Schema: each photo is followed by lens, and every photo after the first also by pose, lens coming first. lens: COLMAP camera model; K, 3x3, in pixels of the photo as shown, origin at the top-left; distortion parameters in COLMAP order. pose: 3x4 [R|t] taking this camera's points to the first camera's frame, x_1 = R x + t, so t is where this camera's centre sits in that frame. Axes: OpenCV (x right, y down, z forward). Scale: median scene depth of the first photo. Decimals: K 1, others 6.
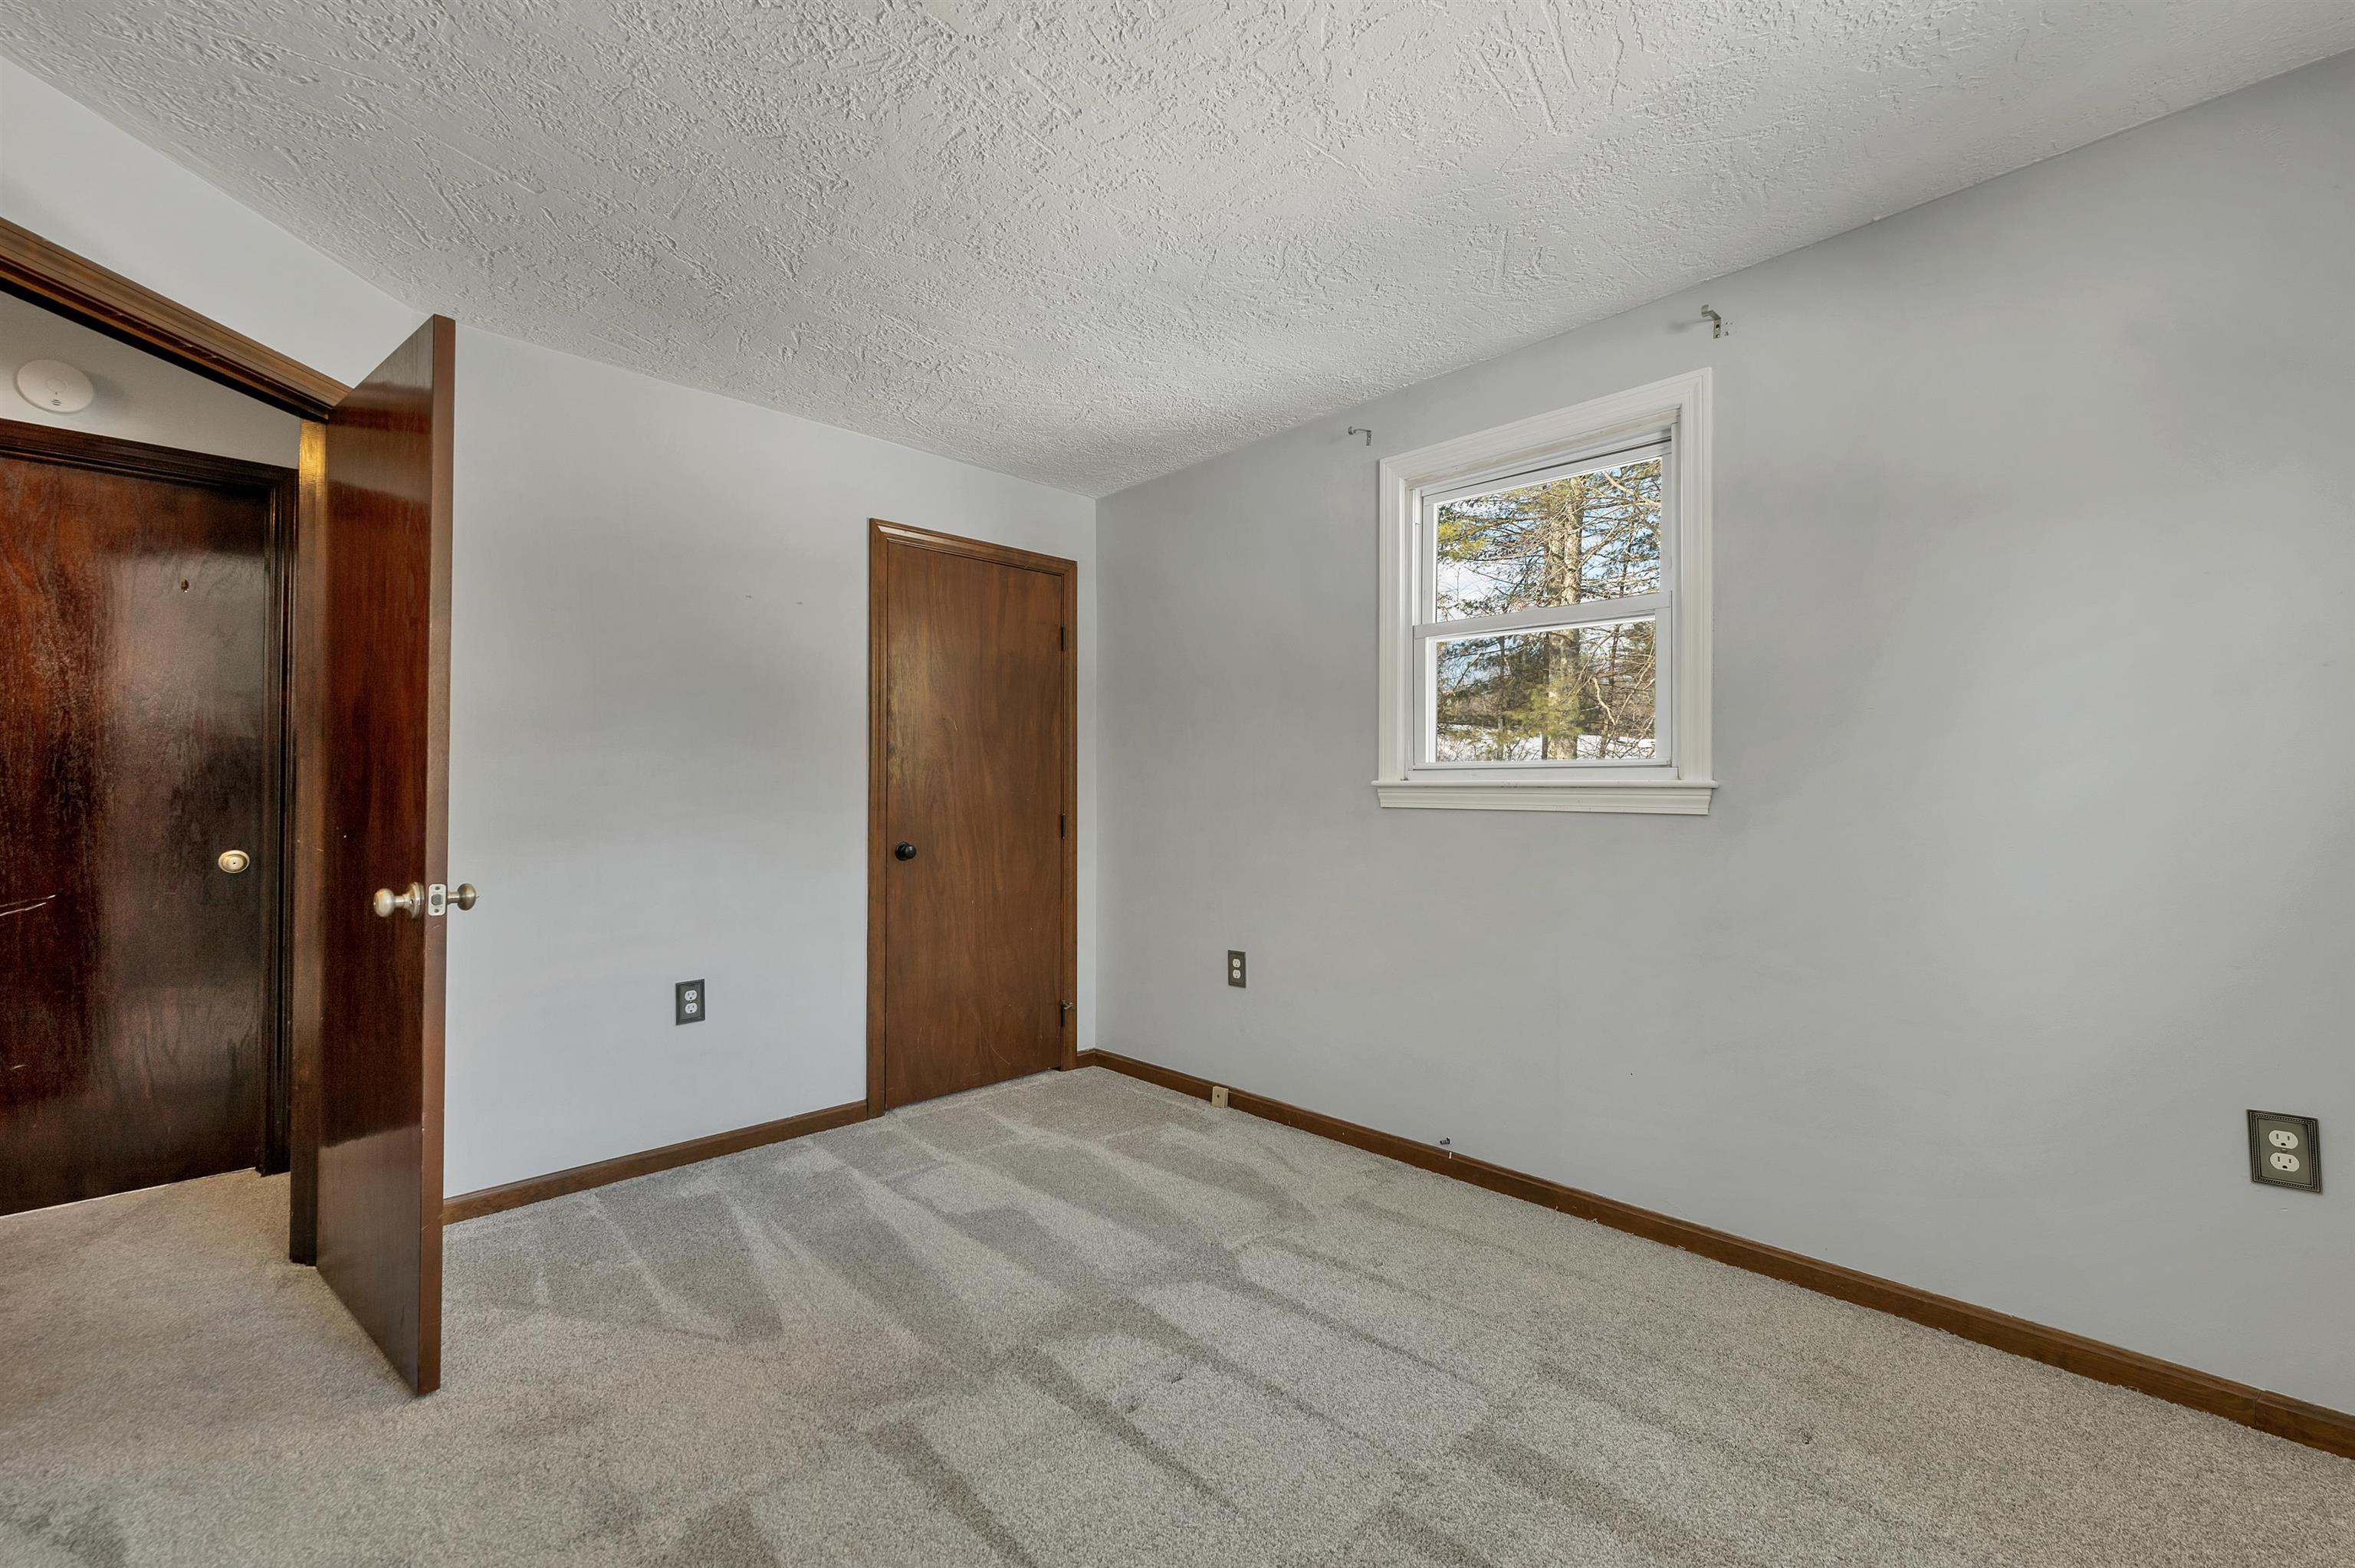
lens RADIAL K [[972.1, 0, 1195.2], [0, 972.1, 791.3], [0, 0, 1]] dist [0.005099, 0.000135]
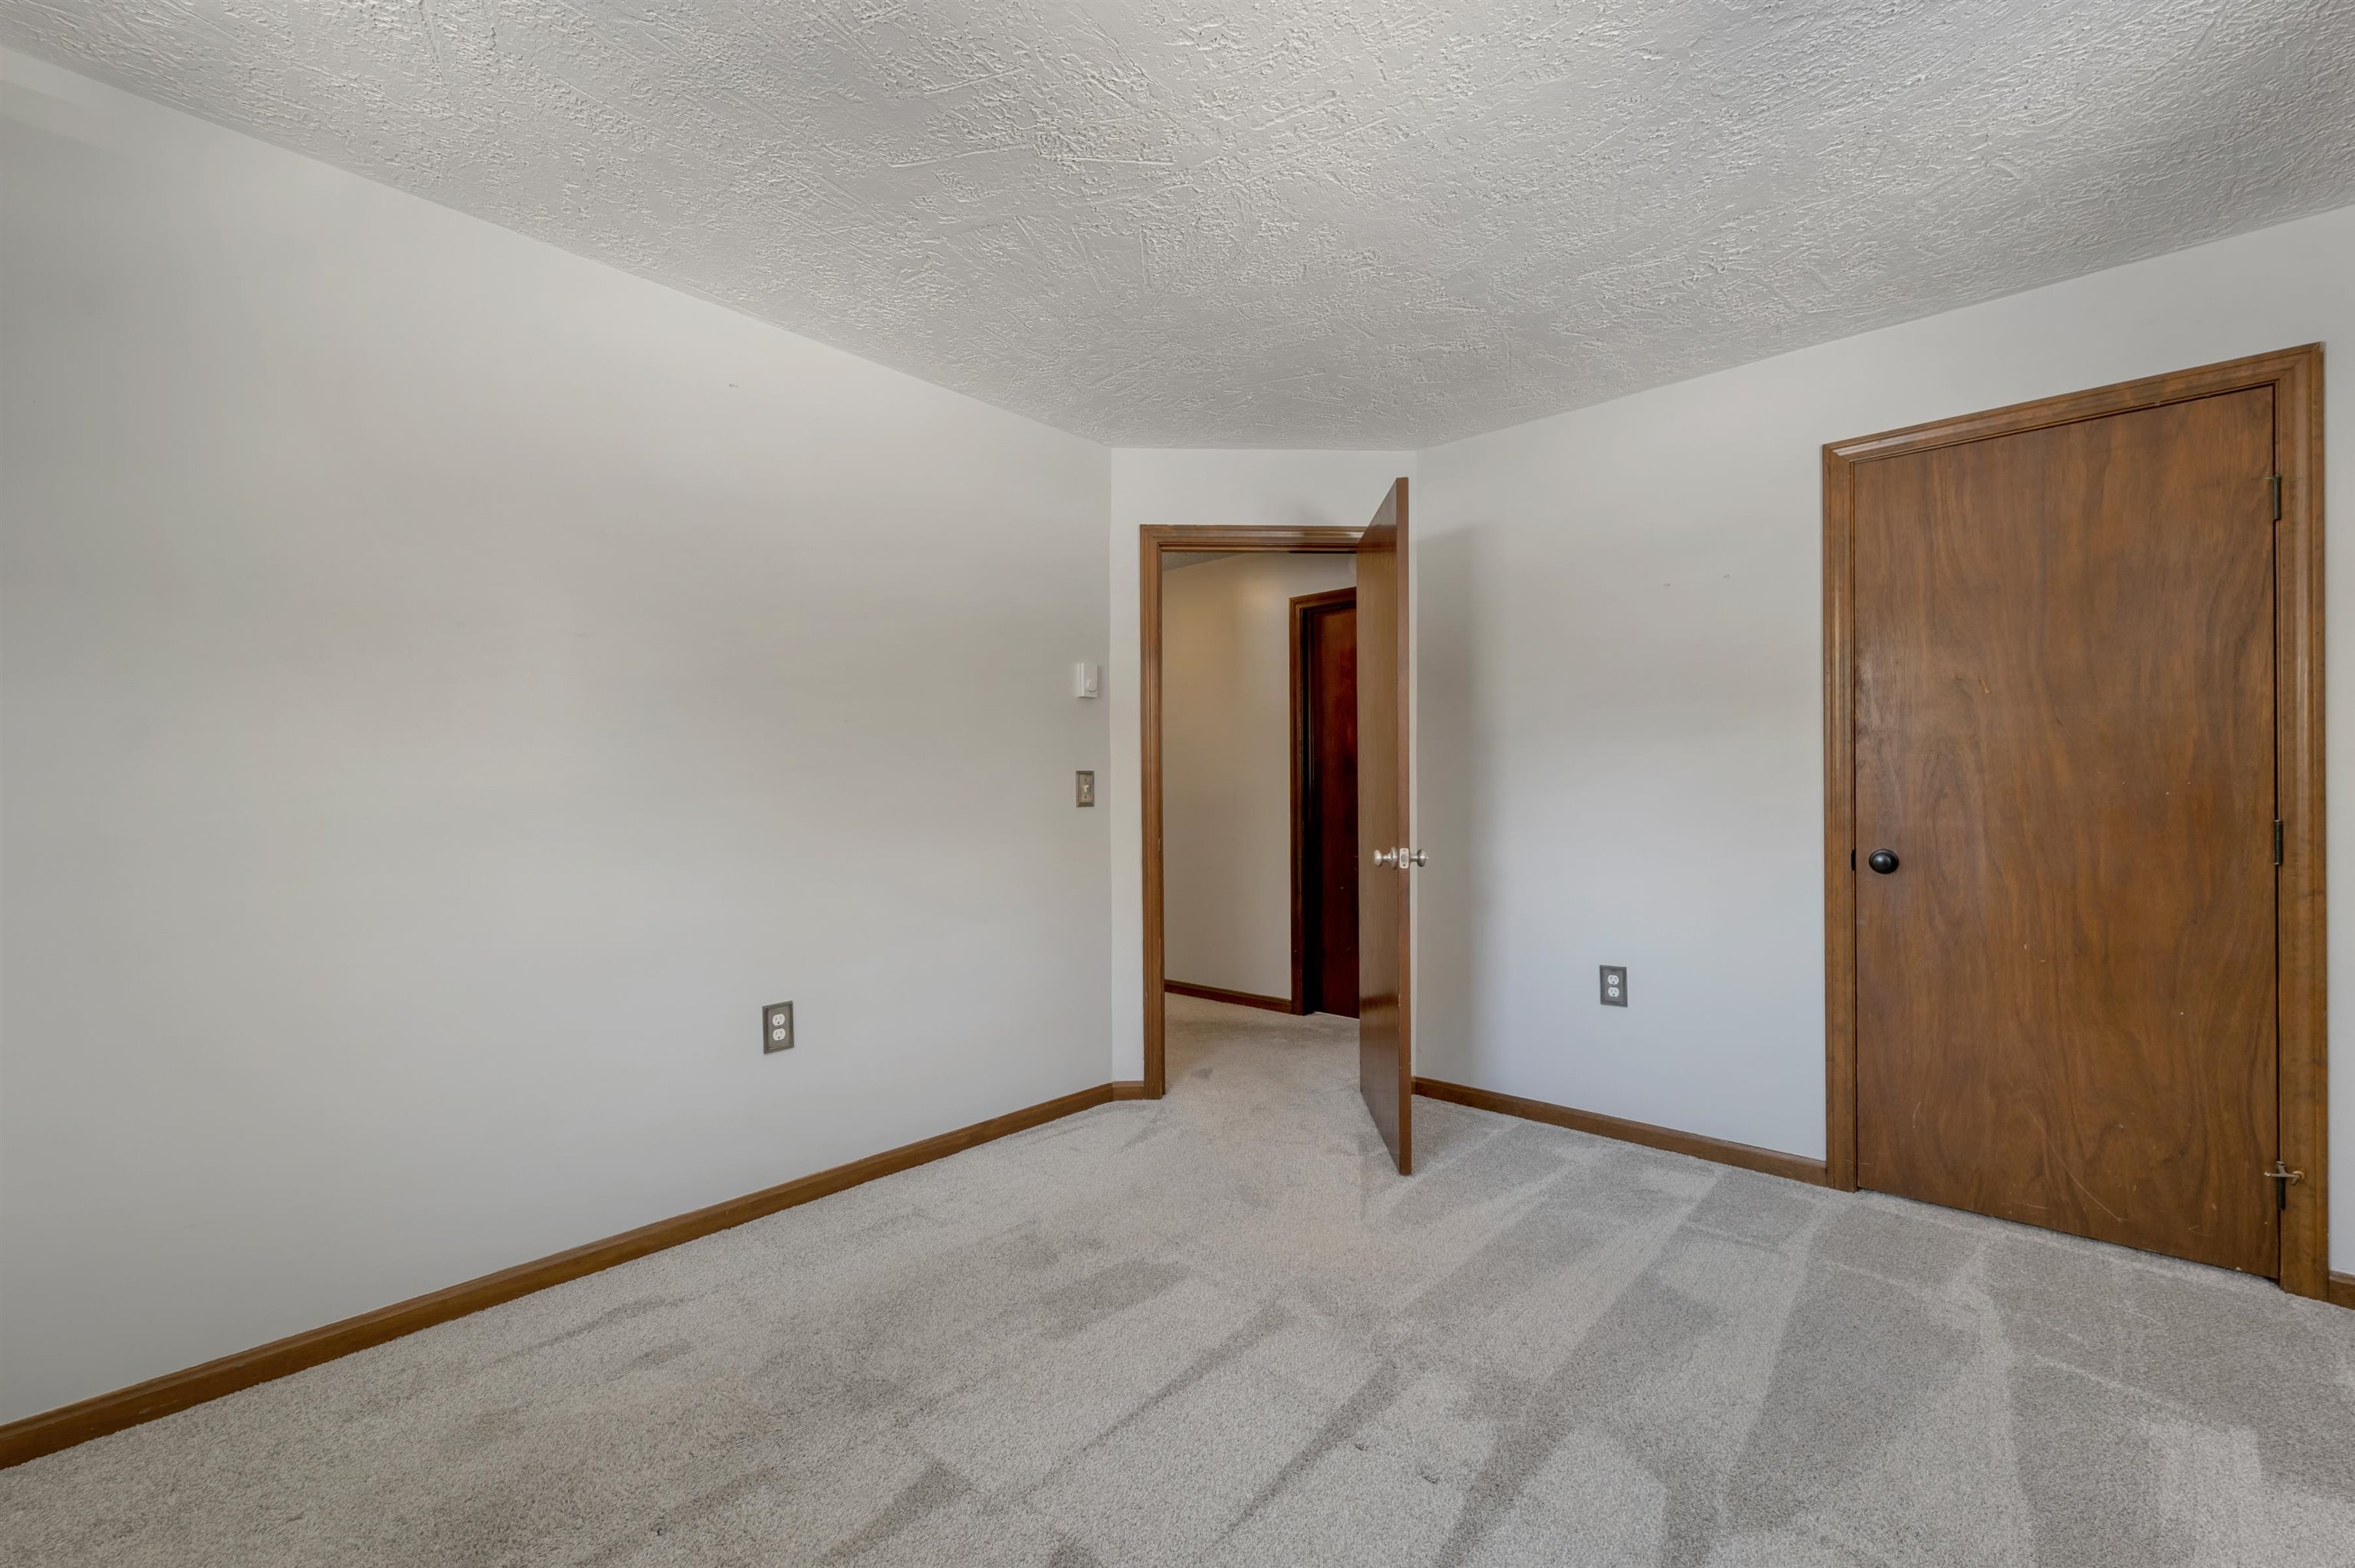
lens RADIAL K [[976.4, 0, 1165.5], [0, 976.4, 807.6], [0, 0, 1]] dist [0.001911, 0.000136]
pose [[0.052216, 0.012120, -0.998562, 0.446863], [0.003875, 0.999916, 0.012340, 0.007818], [0.998628, -0.004514, 0.052165, 0.407358]]
